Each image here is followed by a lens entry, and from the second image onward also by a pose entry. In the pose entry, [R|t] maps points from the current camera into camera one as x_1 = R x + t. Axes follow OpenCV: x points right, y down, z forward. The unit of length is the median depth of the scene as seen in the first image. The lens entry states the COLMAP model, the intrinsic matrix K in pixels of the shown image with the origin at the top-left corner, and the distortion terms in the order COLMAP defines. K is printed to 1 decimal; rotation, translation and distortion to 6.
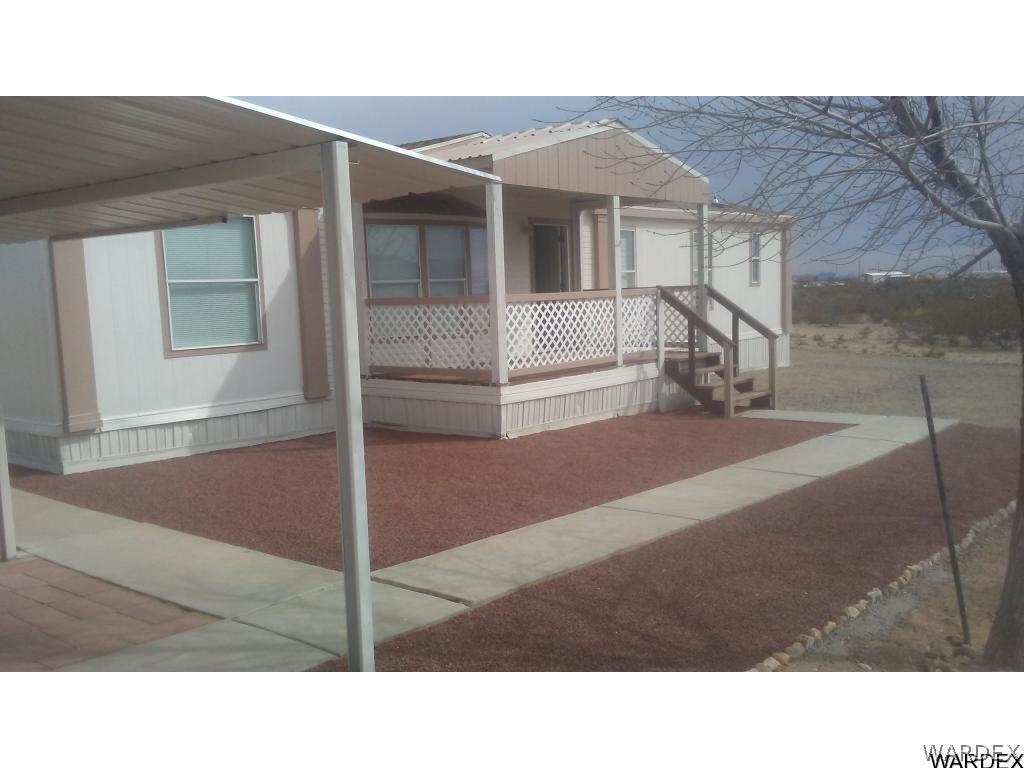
lens RADIAL K [[946.4, 0, 512.0], [0, 946.4, 384.0], [0, 0, 1]] dist [0.004806, -0.007142]
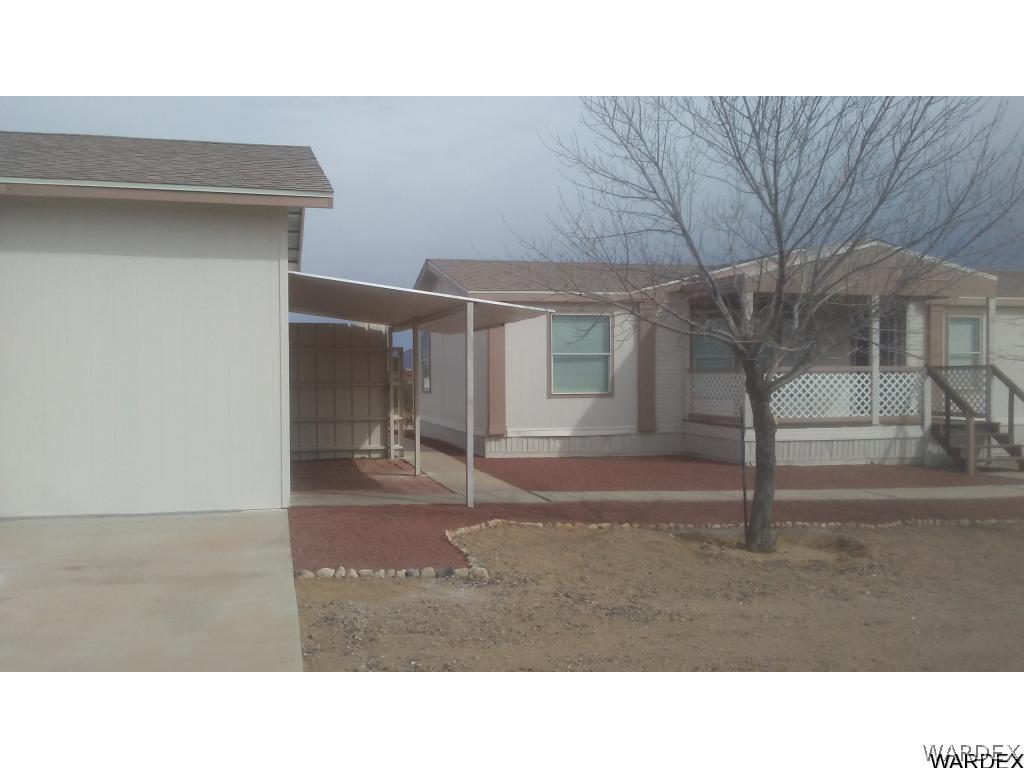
lens RADIAL K [[946.4, 0, 512.0], [0, 946.4, 384.0], [0, 0, 1]] dist [0.004806, -0.007142]
pose [[0.814825, 0.034914, -0.578655, 0.520091], [-0.081123, 0.995230, -0.054185, 0.040865], [0.574003, 0.091093, 0.813771, -0.393607]]
